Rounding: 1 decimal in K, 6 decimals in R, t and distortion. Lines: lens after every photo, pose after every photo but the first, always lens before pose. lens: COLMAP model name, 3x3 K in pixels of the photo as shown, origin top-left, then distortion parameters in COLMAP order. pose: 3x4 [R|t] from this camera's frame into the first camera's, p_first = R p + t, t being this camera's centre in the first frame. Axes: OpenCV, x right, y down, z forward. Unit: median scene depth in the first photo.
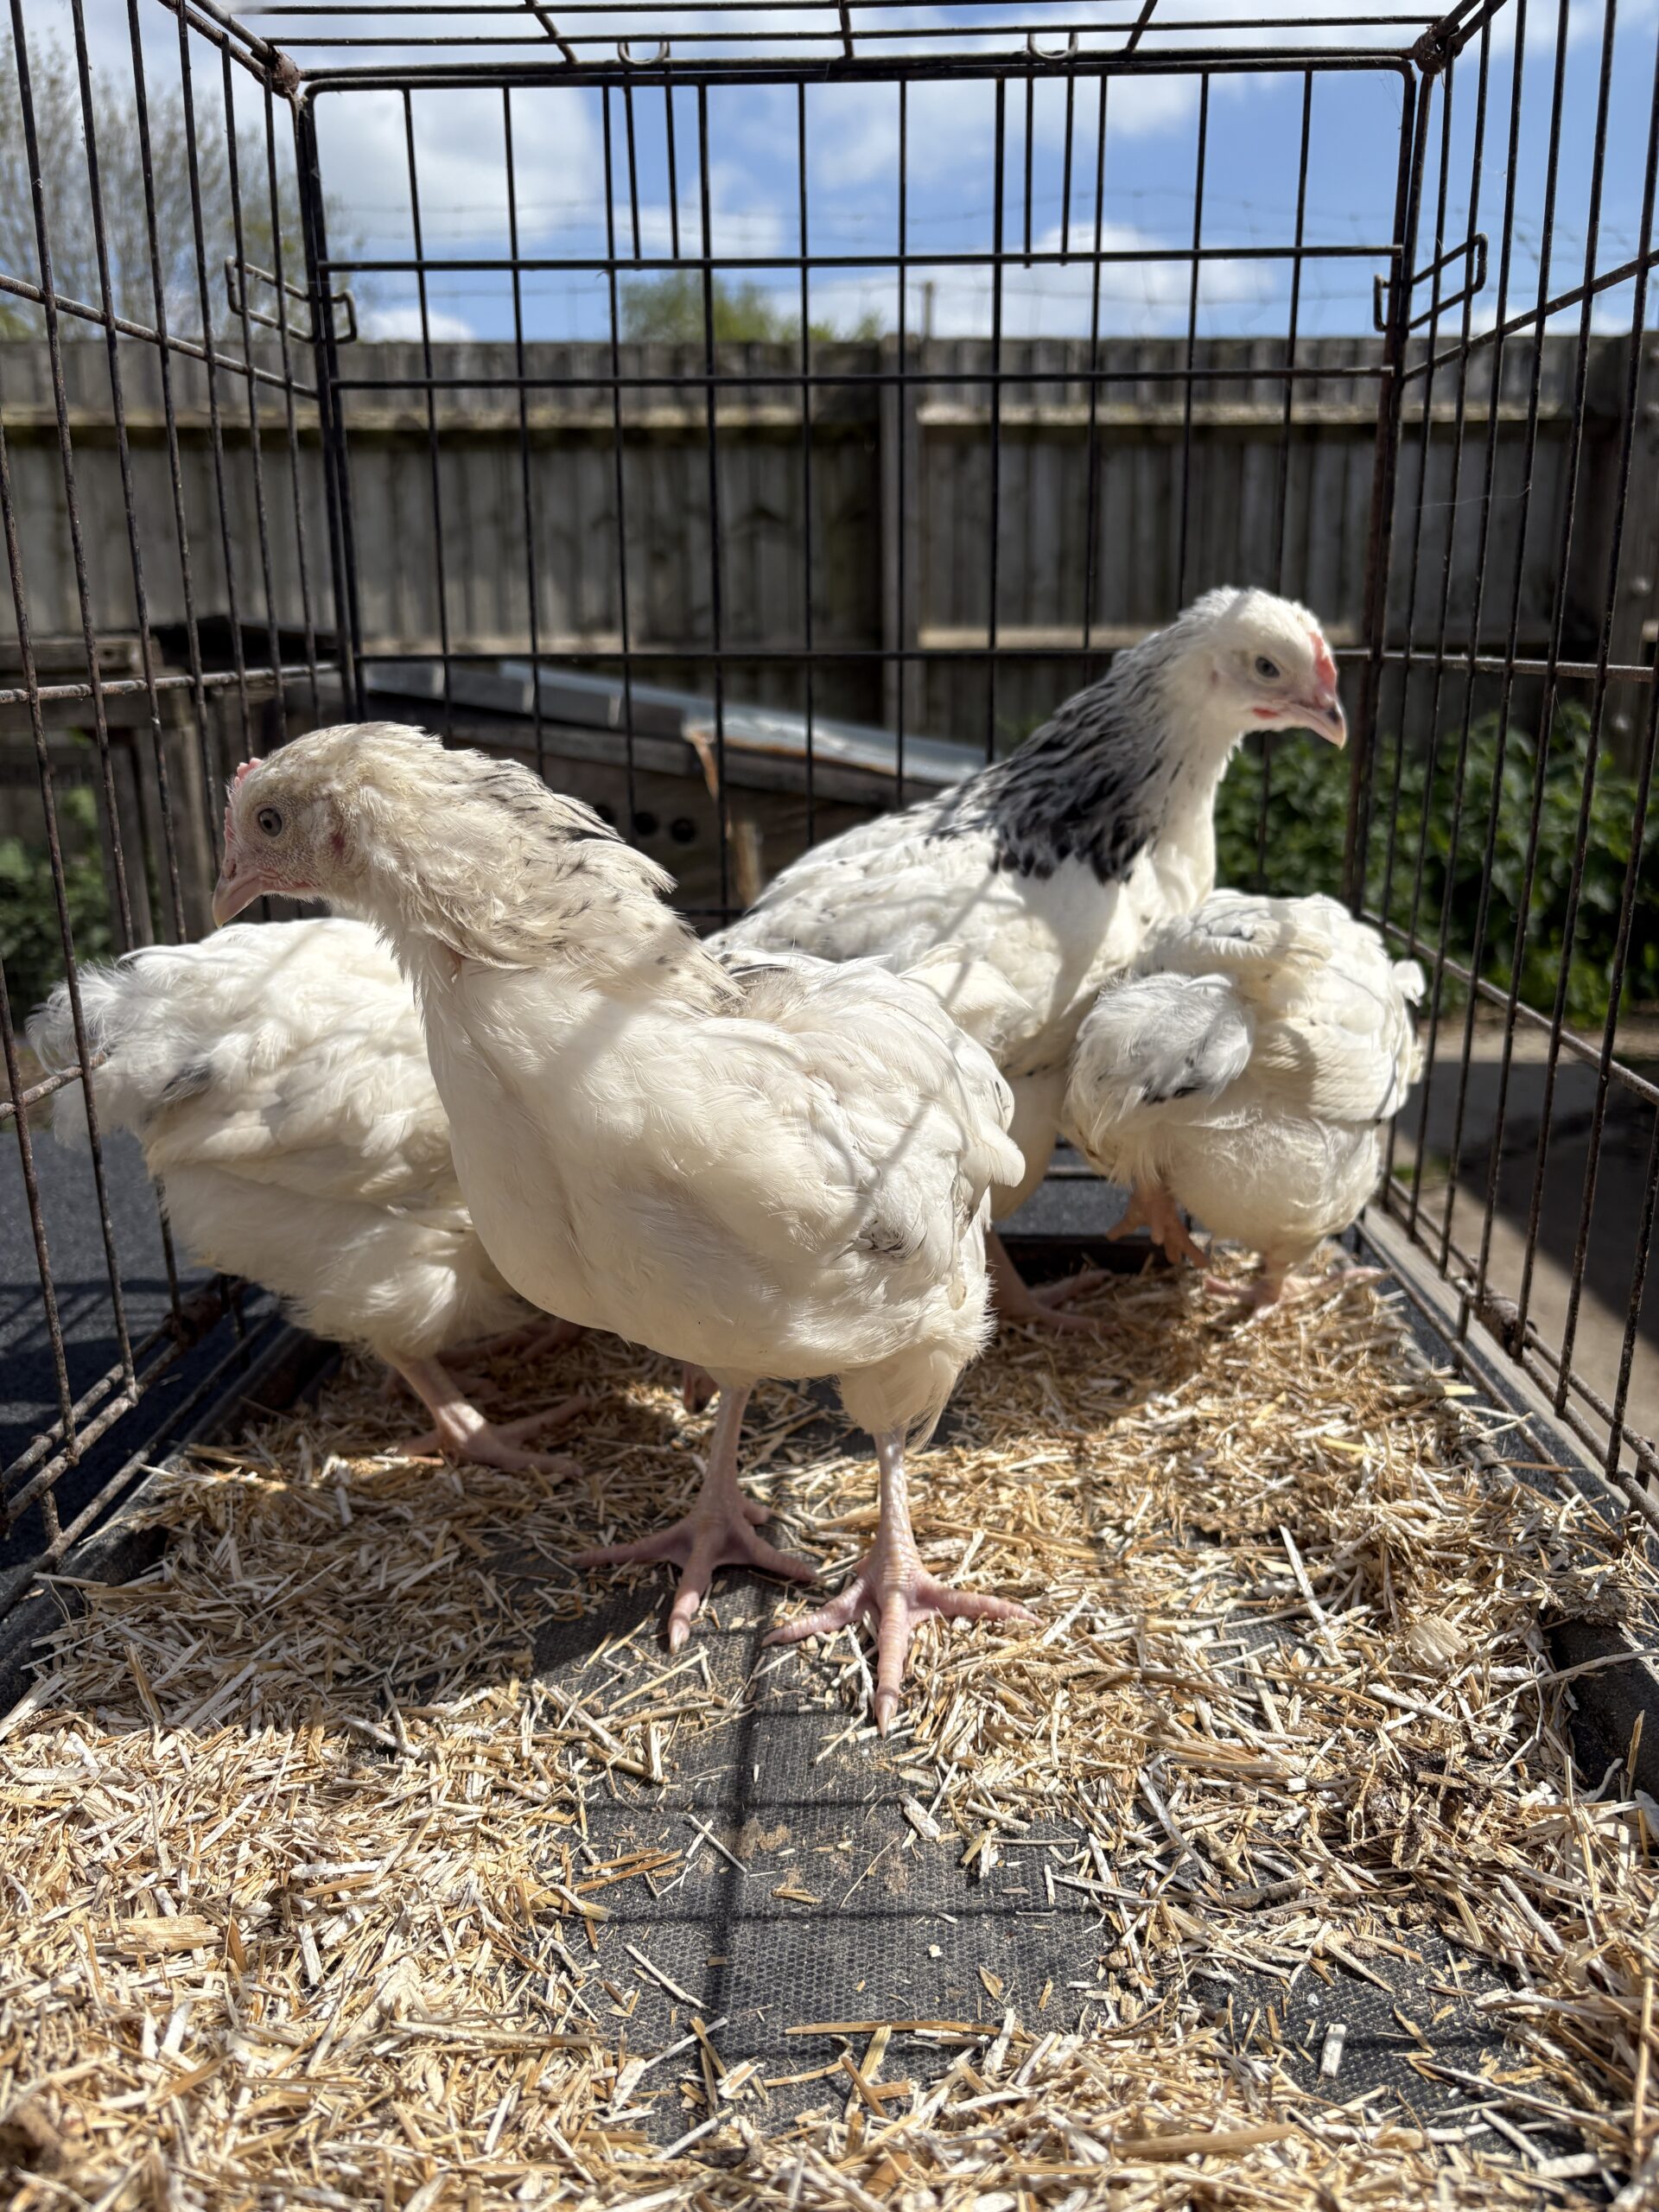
lens RADIAL K [[1745.8, 0, 822.0], [0, 1745.8, 1121.3], [0, 0, 1]] dist [0.002182, -0.027148]
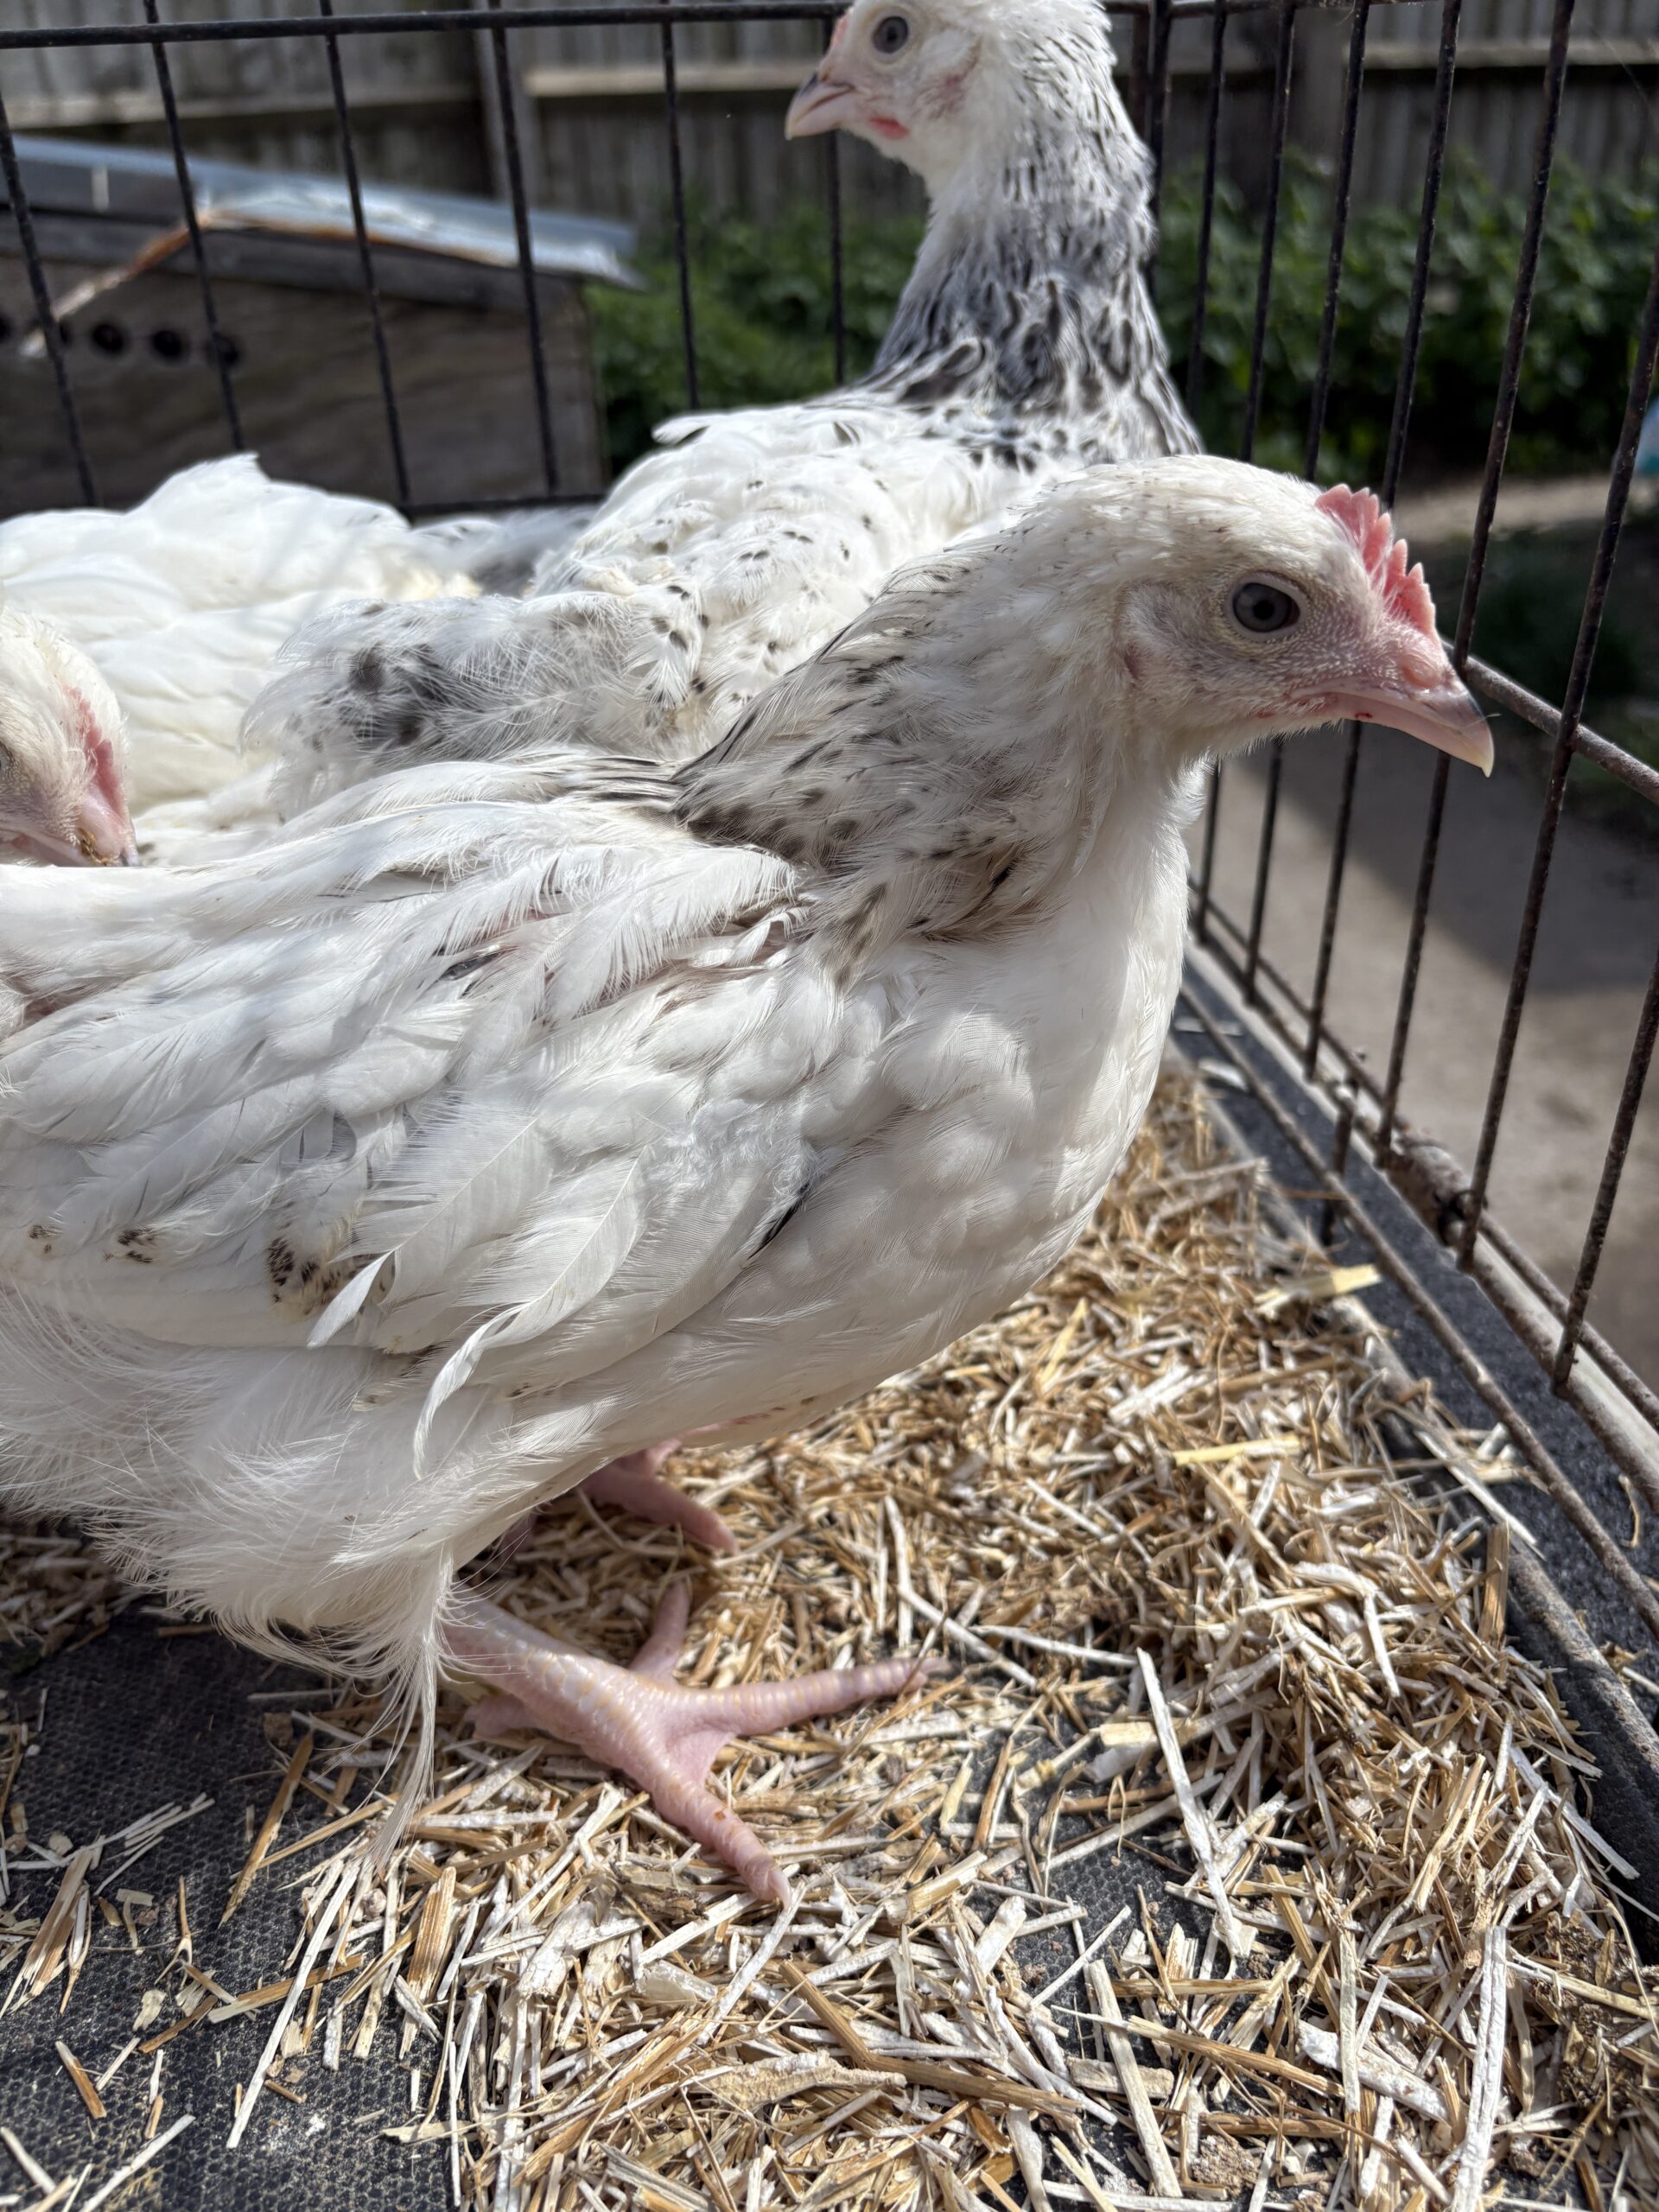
lens RADIAL K [[1745.8, 0, 822.0], [0, 1745.8, 1121.3], [0, 0, 1]] dist [0.002182, -0.027148]
pose [[0.981841, -0.123243, 0.144222, 0.128304], [0.080888, 0.959633, 0.269373, -0.124457], [-0.171599, -0.252815, 0.952175, 0.628302]]
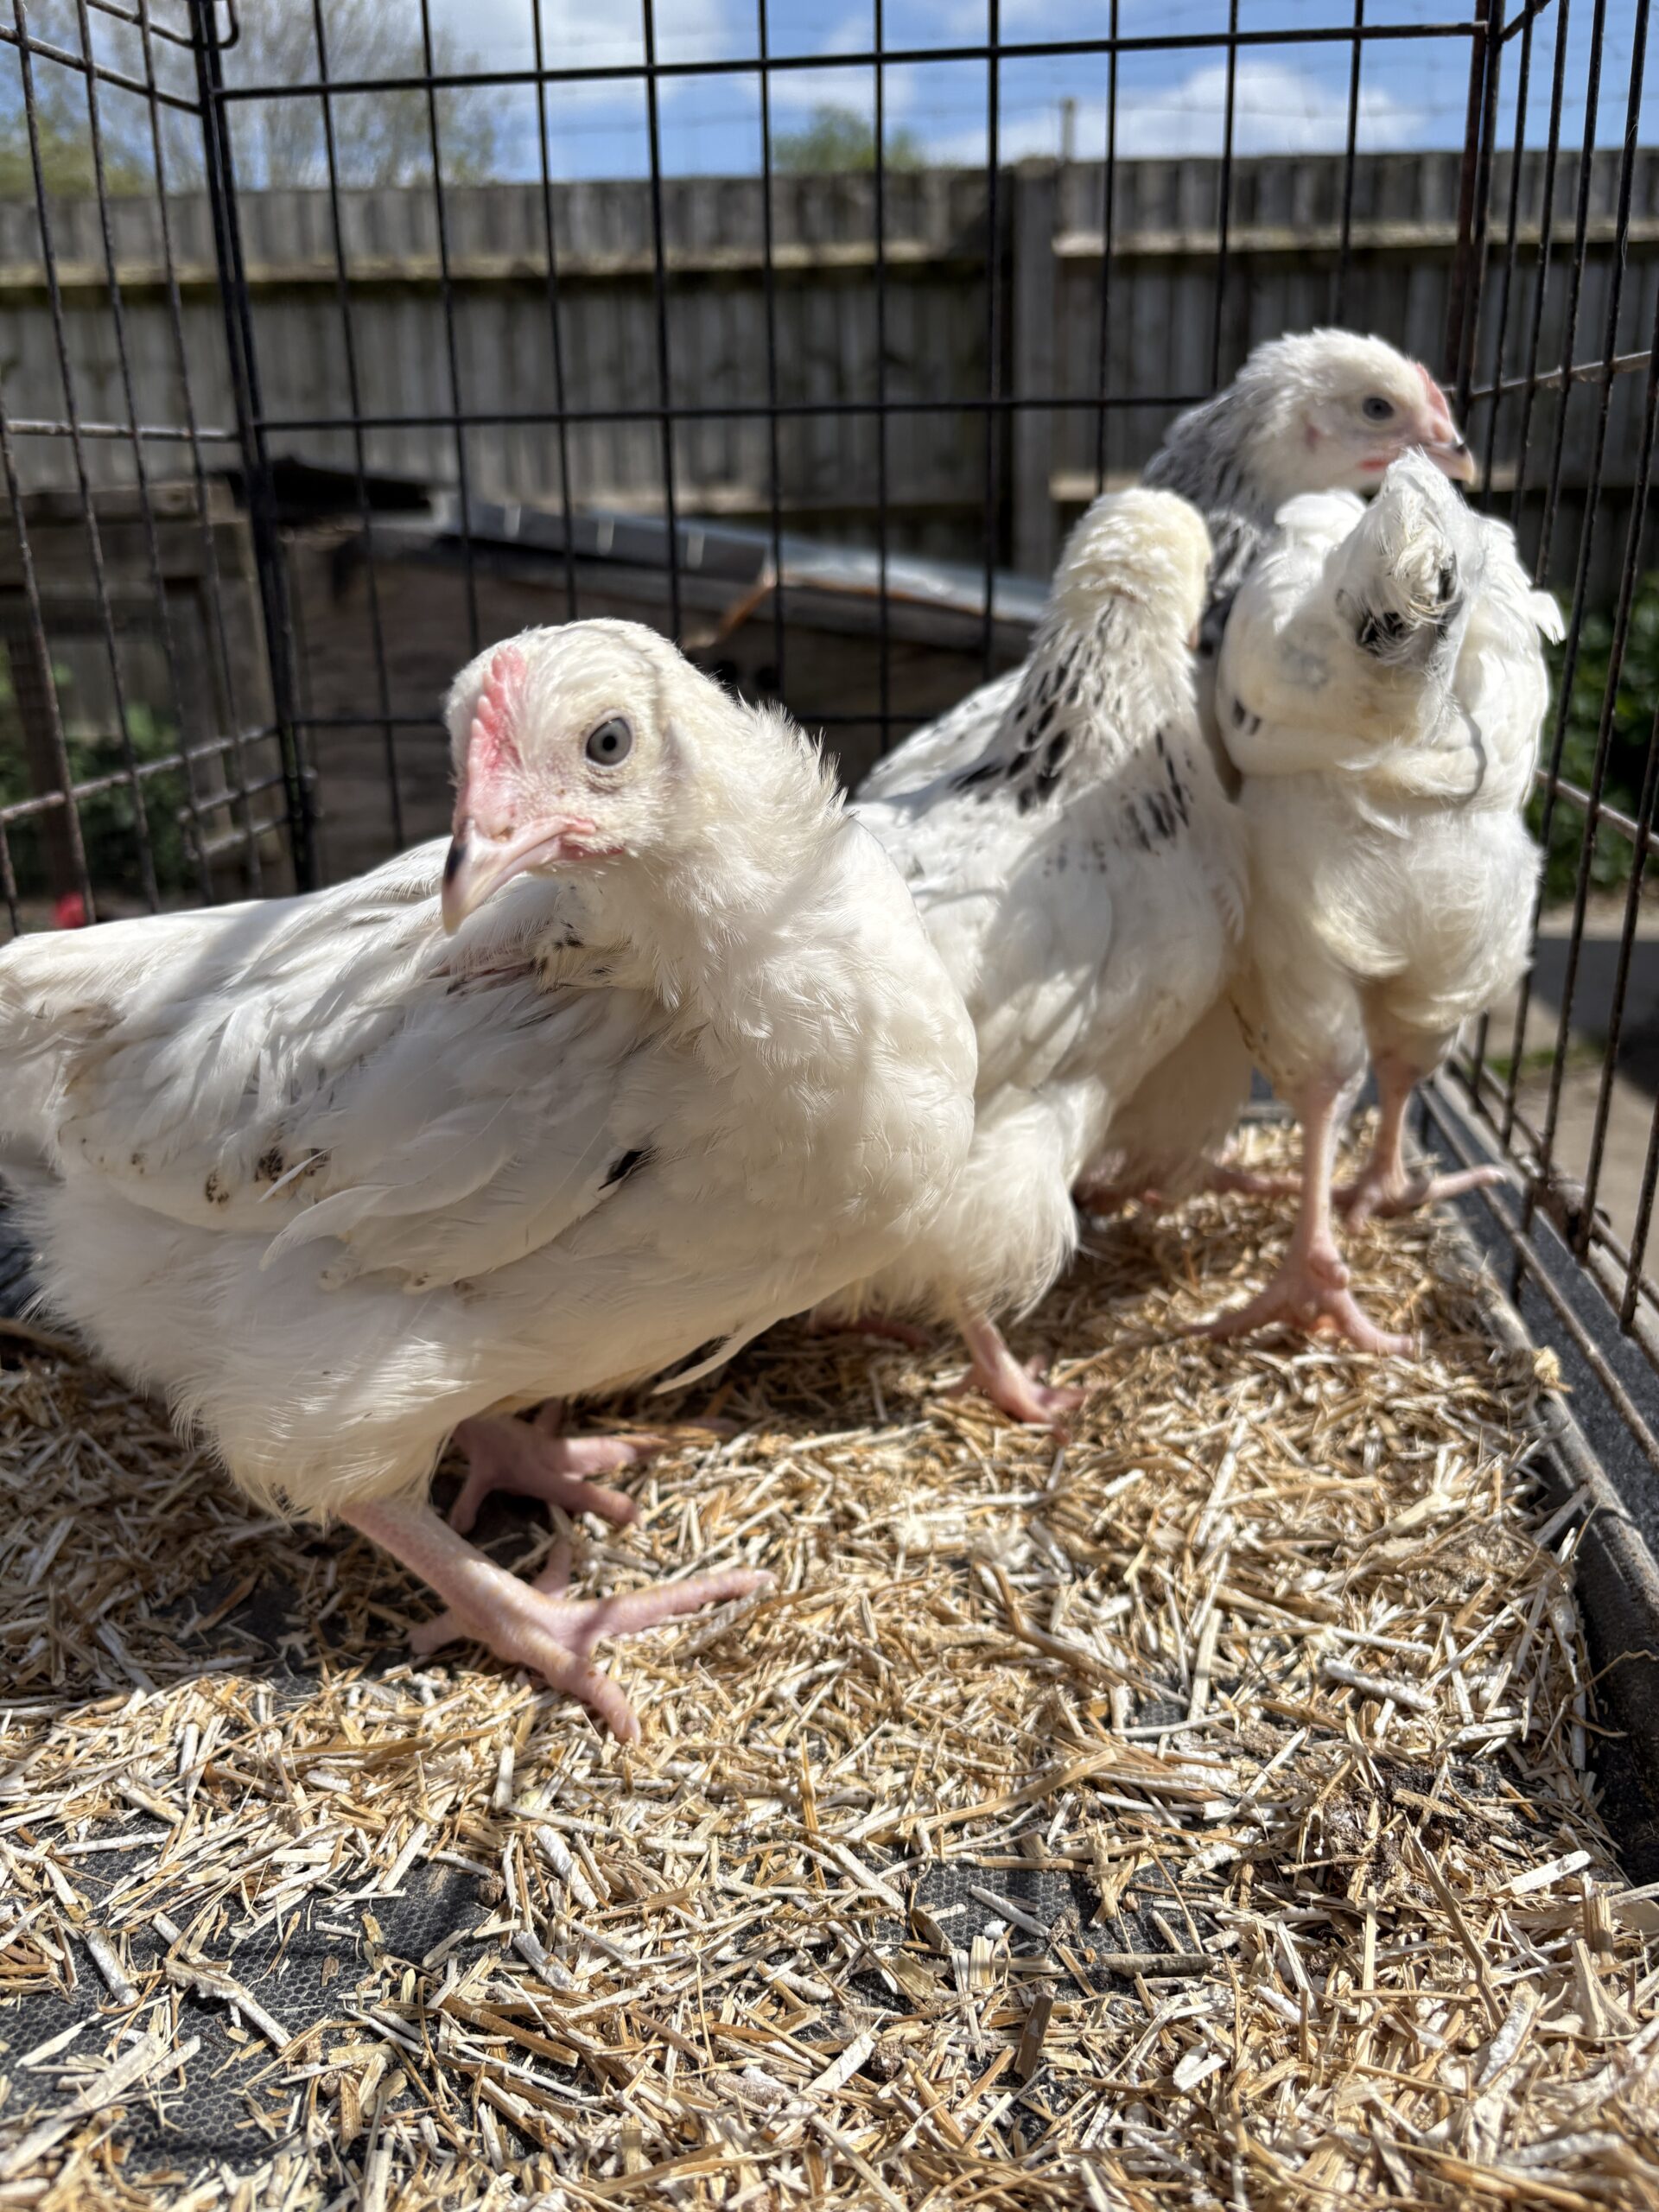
lens RADIAL K [[1751.9, 0, 829.5], [0, 1751.9, 1106.0], [0, 0, 1]] dist [-0.002786, -0.009852]
pose [[0.996543, 0.012974, -0.082057, 0.164848], [-0.008189, 0.998261, 0.058386, 0.033052], [0.082672, -0.057512, 0.994916, 0.251911]]
